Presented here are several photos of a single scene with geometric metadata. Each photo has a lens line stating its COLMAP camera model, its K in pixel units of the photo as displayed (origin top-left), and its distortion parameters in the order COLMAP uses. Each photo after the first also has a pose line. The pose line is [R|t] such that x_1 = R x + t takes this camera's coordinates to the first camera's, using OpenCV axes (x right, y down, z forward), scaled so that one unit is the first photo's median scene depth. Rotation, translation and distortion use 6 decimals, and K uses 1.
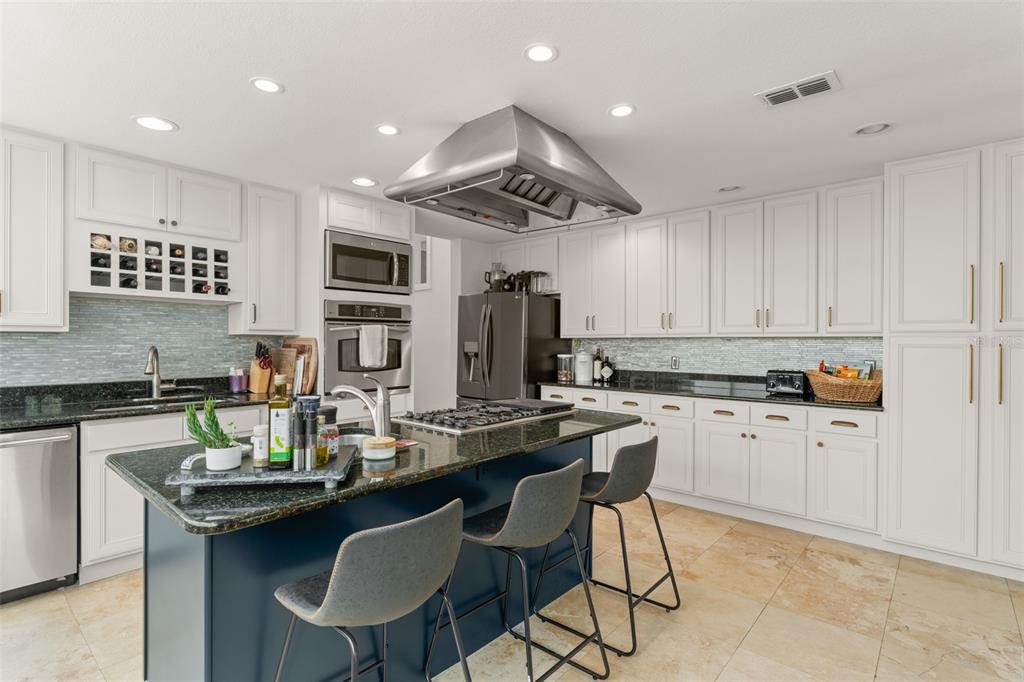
lens RADIAL K [[505.7, 0, 508.0], [0, 505.7, 342.7], [0, 0, 1]] dist [0.005212, 0.000093]
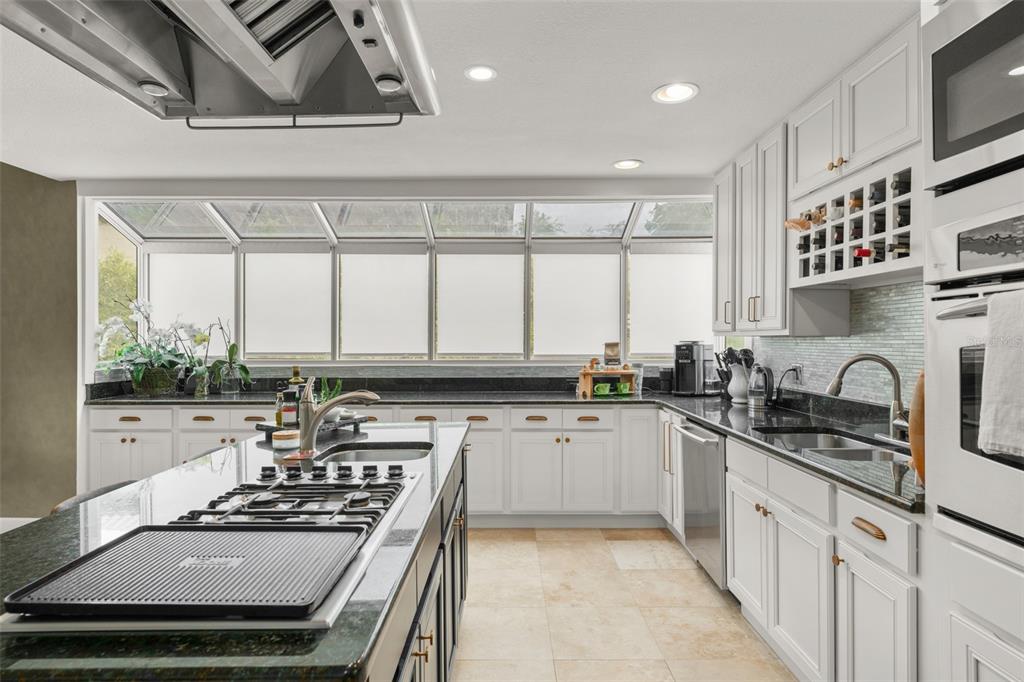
lens RADIAL K [[561.7, 0, 511.7], [0, 561.7, 342.9], [0, 0, 1]] dist [-0.000330, 0.000008]
pose [[-0.742507, -0.000597, -0.669838, 0.118273], [-0.003296, 0.999991, 0.002762, -0.007996], [0.669830, 0.004258, -0.742502, 1.211094]]
